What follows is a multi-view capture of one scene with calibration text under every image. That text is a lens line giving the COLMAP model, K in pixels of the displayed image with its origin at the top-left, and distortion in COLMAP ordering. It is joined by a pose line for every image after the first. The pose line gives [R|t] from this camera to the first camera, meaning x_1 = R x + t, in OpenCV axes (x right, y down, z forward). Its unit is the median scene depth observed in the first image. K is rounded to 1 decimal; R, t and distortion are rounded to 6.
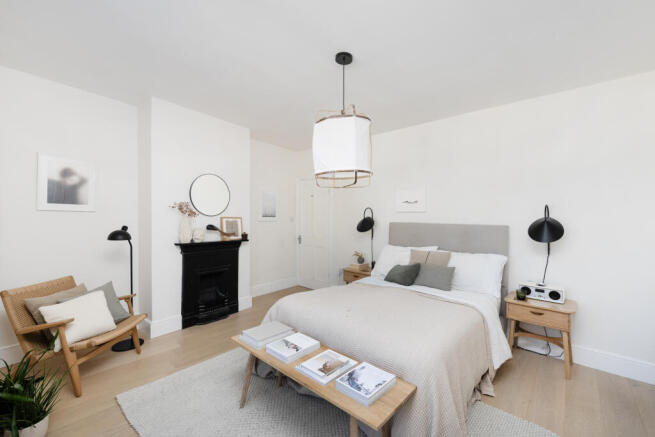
lens RADIAL K [[282.7, 0, 326.5], [0, 282.7, 212.0], [0, 0, 1]] dist [0.002853, 0.000223]
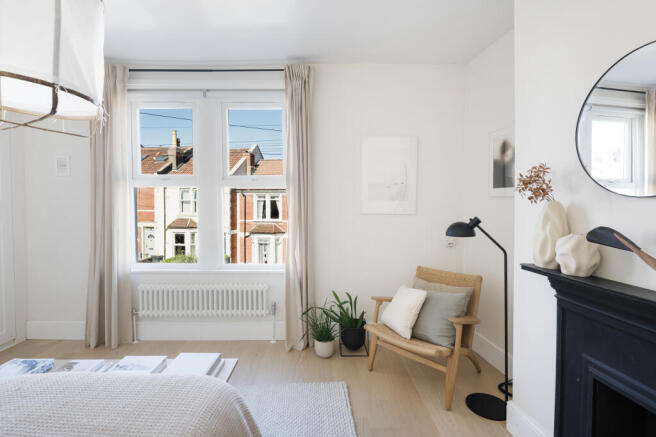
lens RADIAL K [[299.8, 0, 313.3], [0, 299.8, 212.3], [0, 0, 1]] dist [0.020458, 0.000000]
pose [[-0.754012, 0.005104, -0.656841, 0.020922], [-0.002563, 0.999939, 0.010713, 0.025809], [0.656855, 0.009761, -0.753953, 1.014960]]
